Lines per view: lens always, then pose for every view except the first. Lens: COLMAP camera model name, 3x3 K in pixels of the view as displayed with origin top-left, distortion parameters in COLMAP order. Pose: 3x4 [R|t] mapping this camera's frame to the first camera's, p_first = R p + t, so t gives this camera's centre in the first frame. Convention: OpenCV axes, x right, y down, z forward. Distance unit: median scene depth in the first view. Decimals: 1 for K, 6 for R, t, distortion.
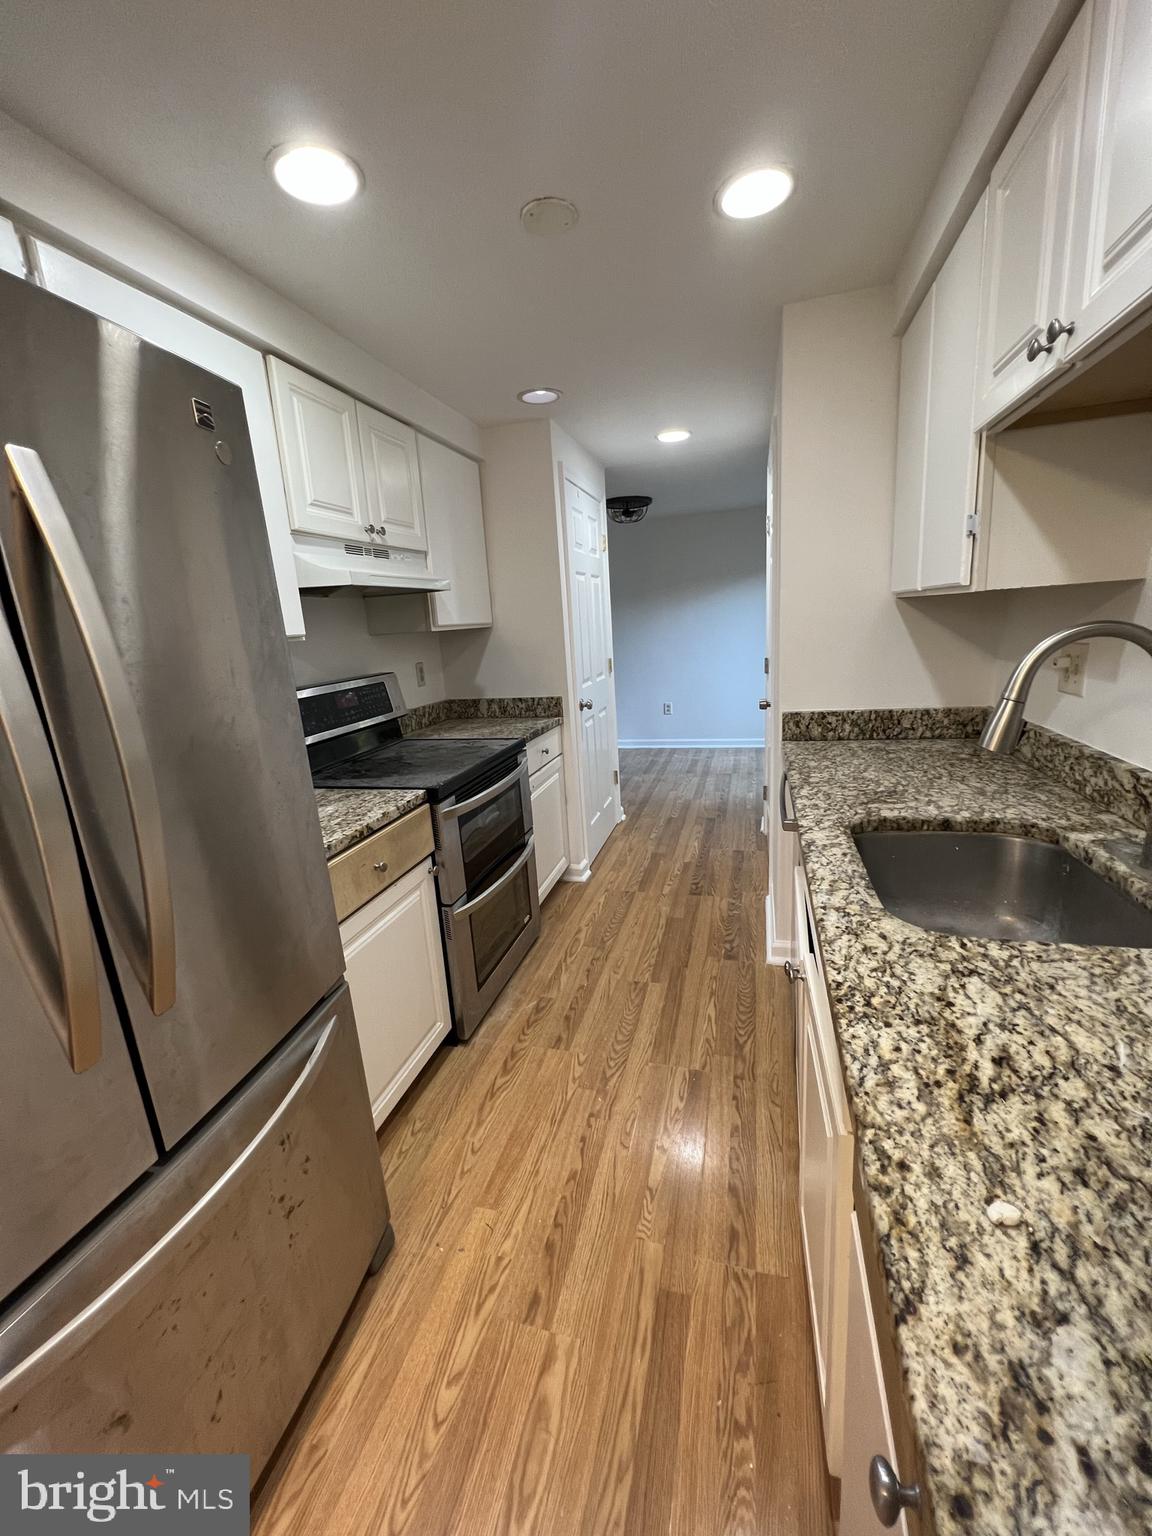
lens RADIAL K [[618.9, 0, 574.2], [0, 618.9, 764.4], [0, 0, 1]] dist [-0.001893, 0.001732]
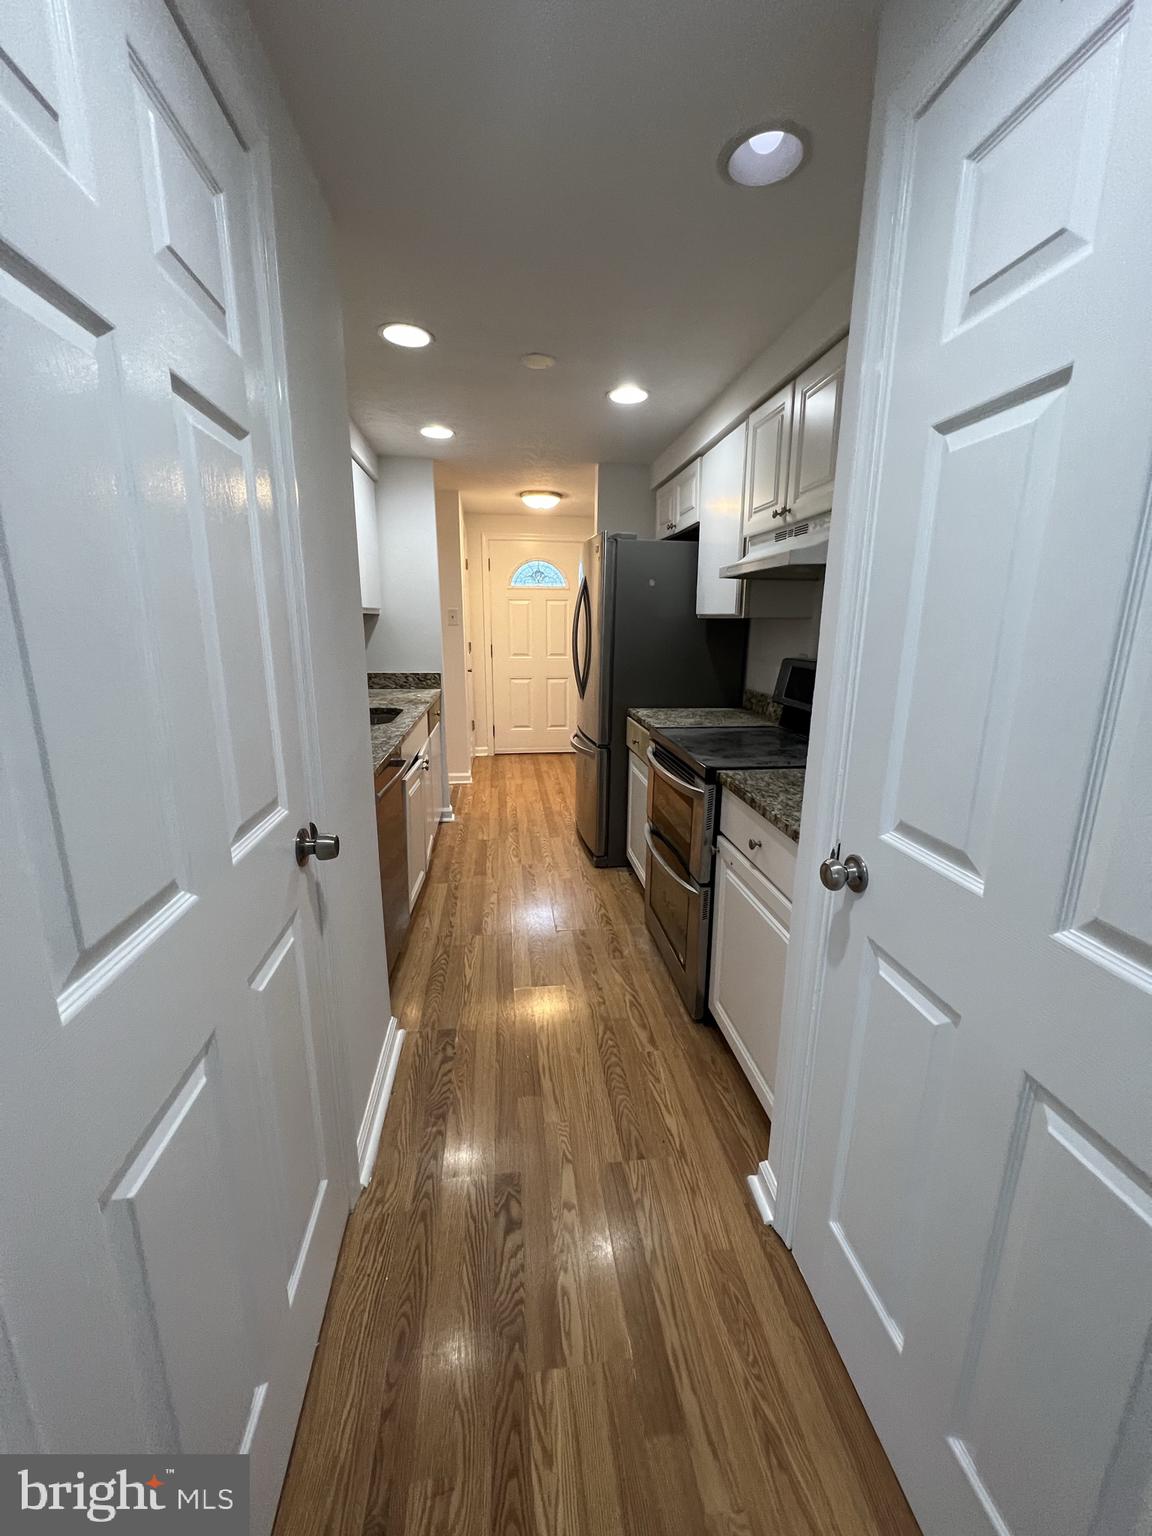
lens RADIAL K [[618.9, 0, 577.6], [0, 618.9, 768.8], [0, 0, 1]] dist [-0.001893, 0.001732]
pose [[-0.919516, 0.153494, -0.361843, 0.409284], [-0.030091, 0.890404, 0.454176, -0.463933], [0.391900, 0.428510, -0.814121, 1.927909]]
